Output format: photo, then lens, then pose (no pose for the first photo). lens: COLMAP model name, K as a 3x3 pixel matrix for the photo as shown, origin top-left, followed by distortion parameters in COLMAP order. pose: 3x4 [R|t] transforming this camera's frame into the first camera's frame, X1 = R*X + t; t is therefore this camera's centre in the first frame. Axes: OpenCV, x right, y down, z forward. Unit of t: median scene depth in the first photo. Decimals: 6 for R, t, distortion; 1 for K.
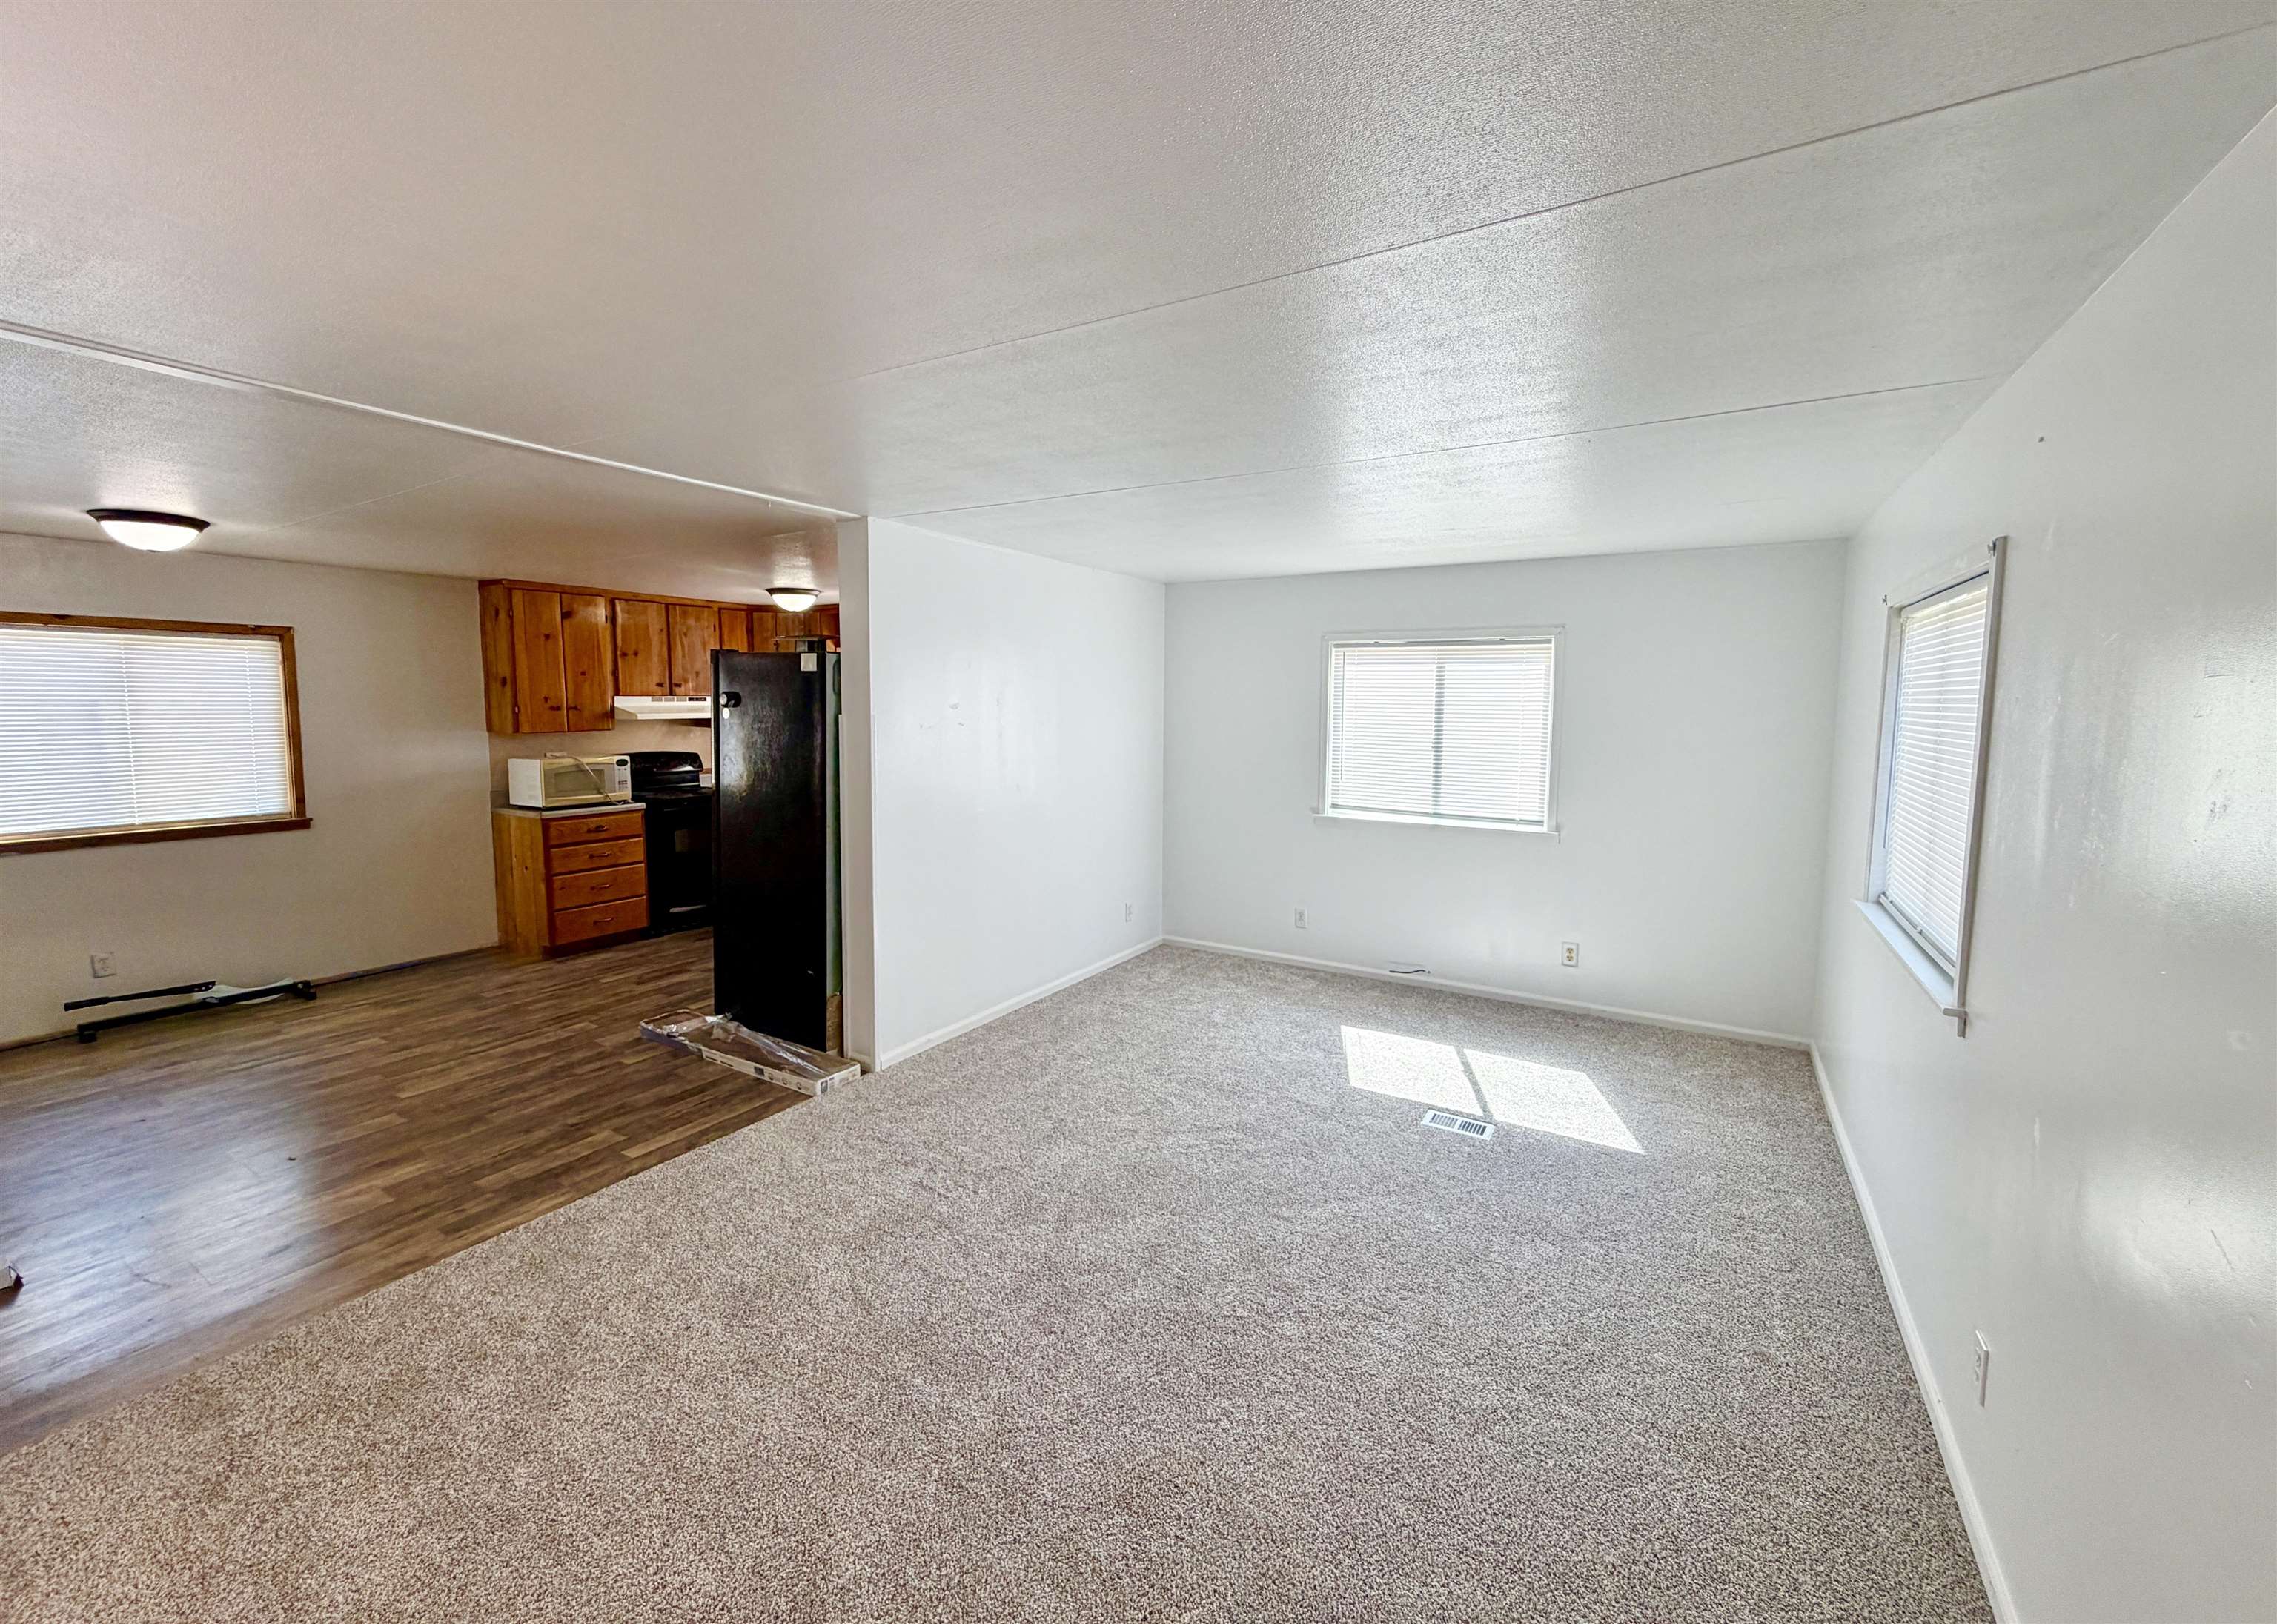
lens RADIAL K [[907.4, 0, 1137.3], [0, 907.4, 775.1], [0, 0, 1]] dist [-0.001051, 0.000390]
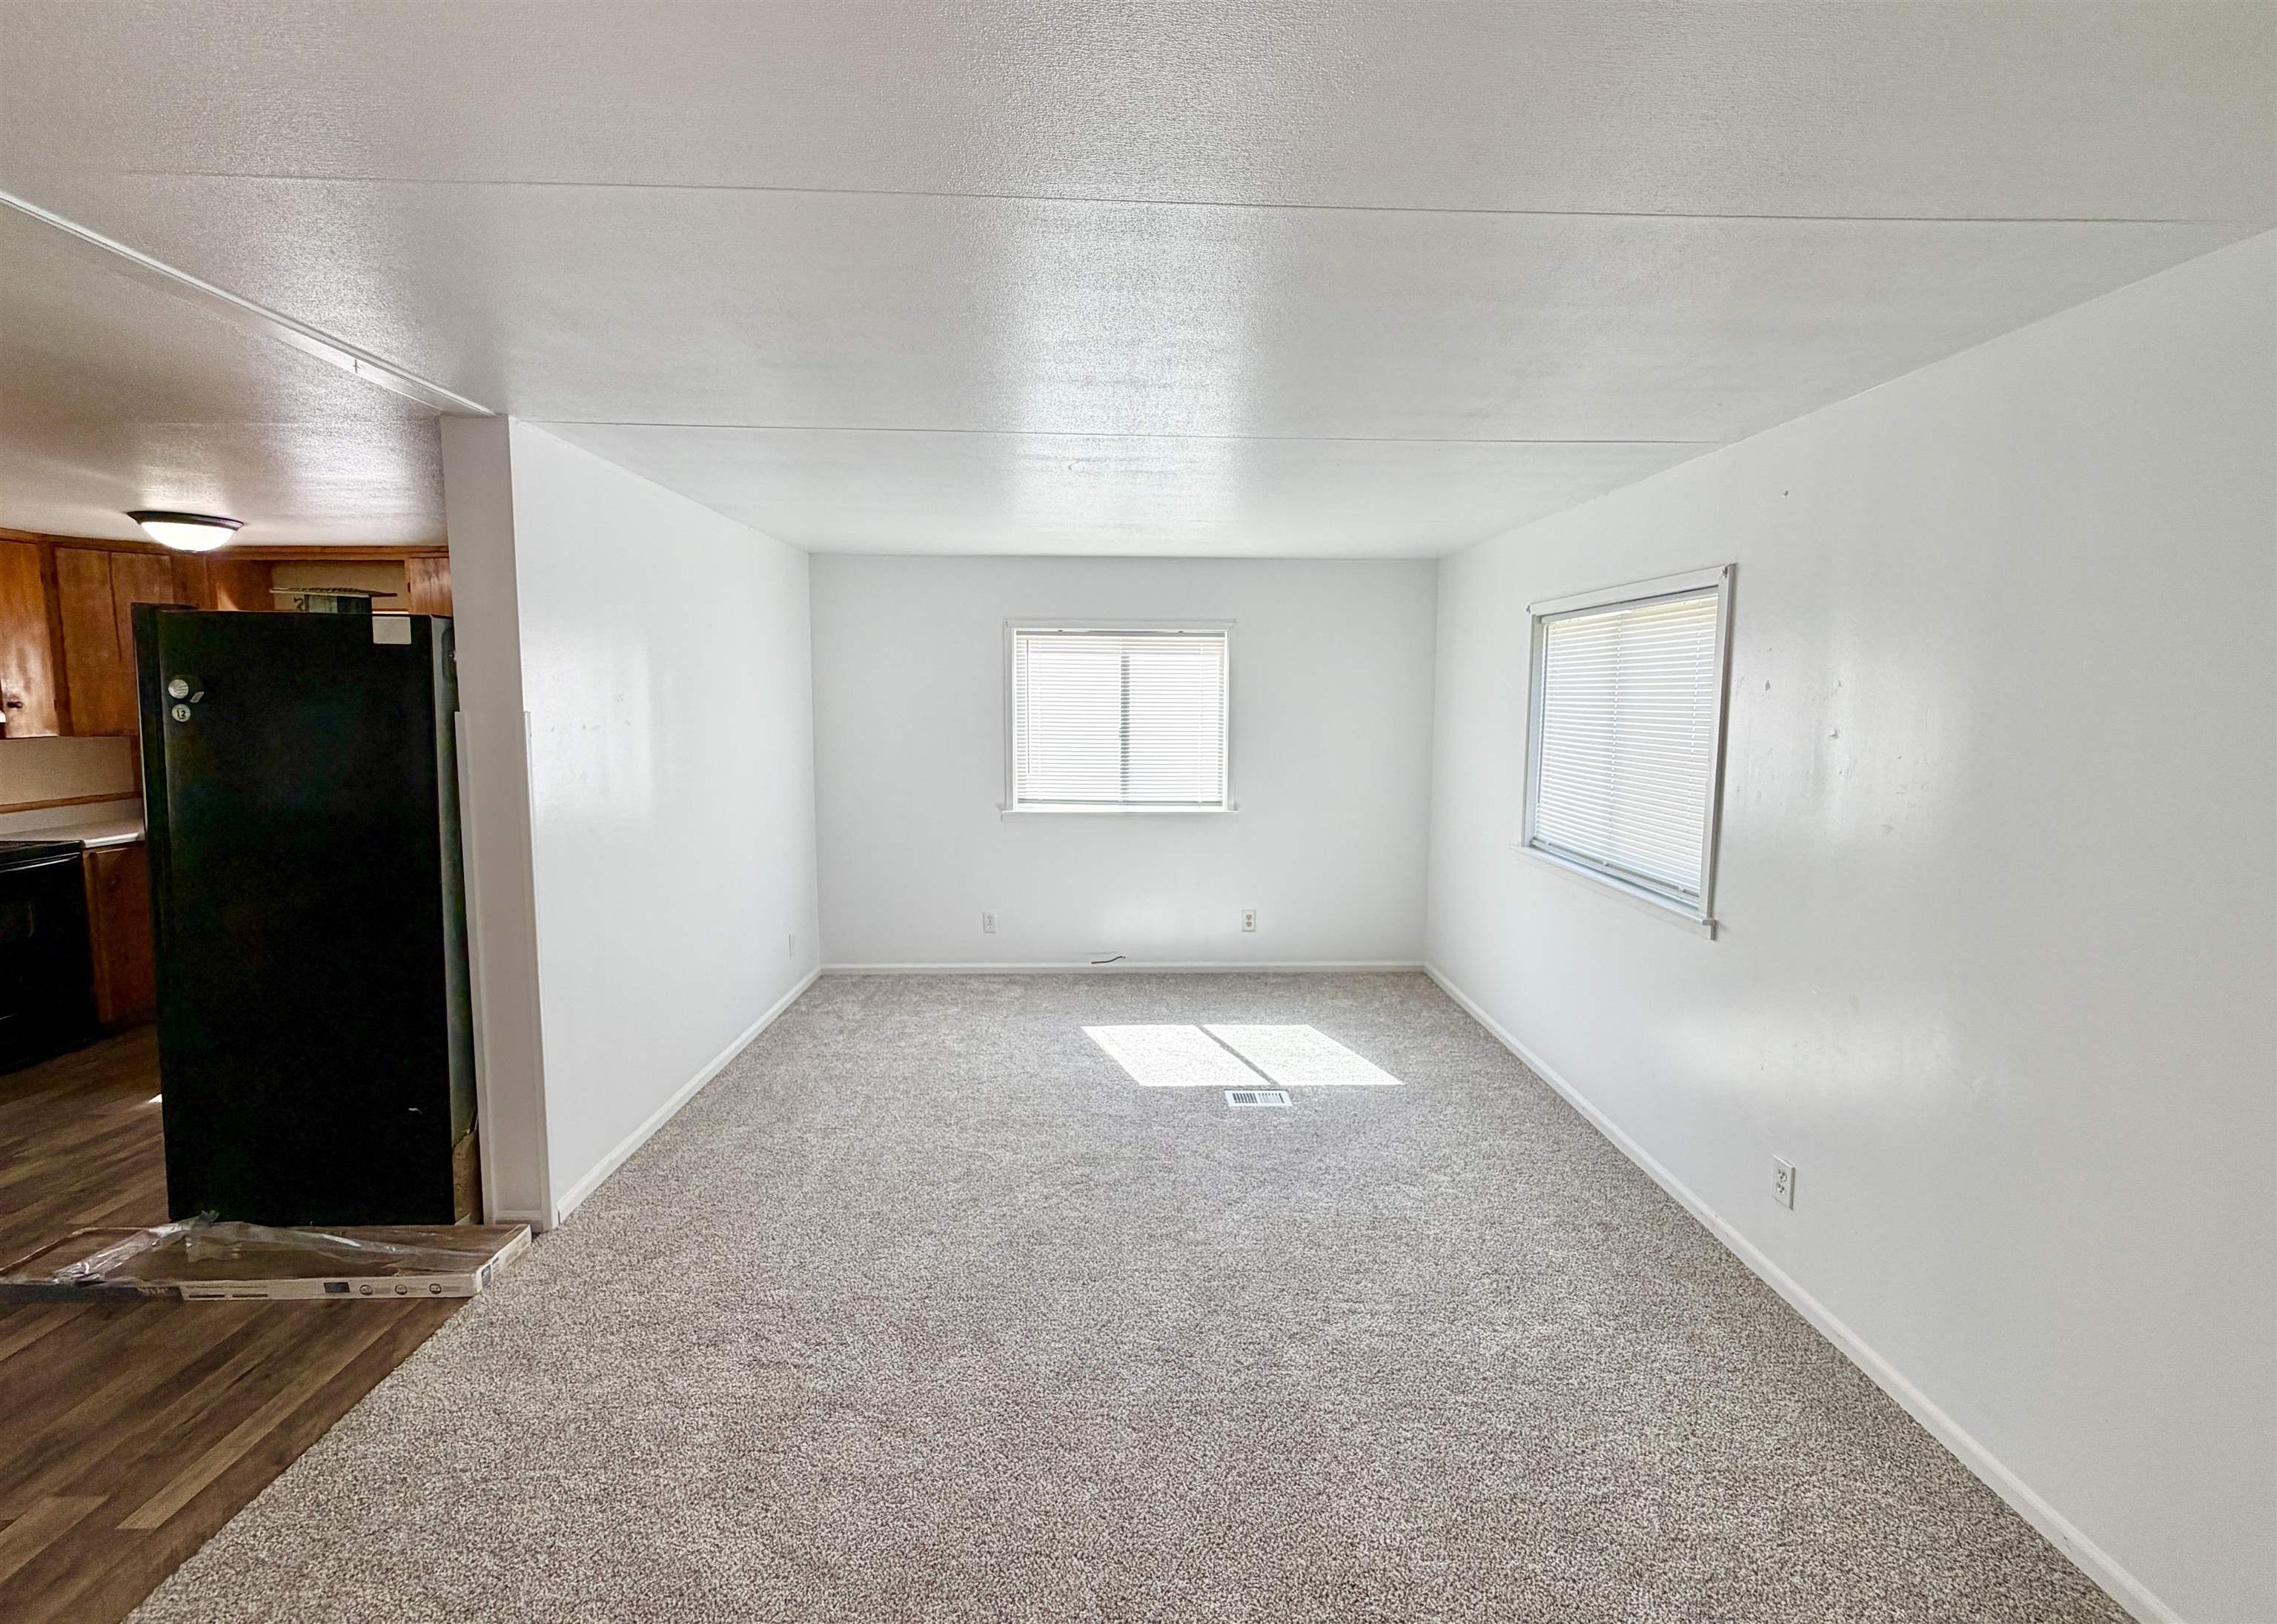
lens RADIAL K [[907.4, 0, 1137.3], [0, 907.4, 775.1], [0, 0, 1]] dist [-0.001051, 0.000390]
pose [[0.841352, -0.052135, 0.537968, -0.251326], [0.047789, 0.998614, 0.022038, -0.010532], [-0.538371, 0.007168, 0.842677, 0.167058]]
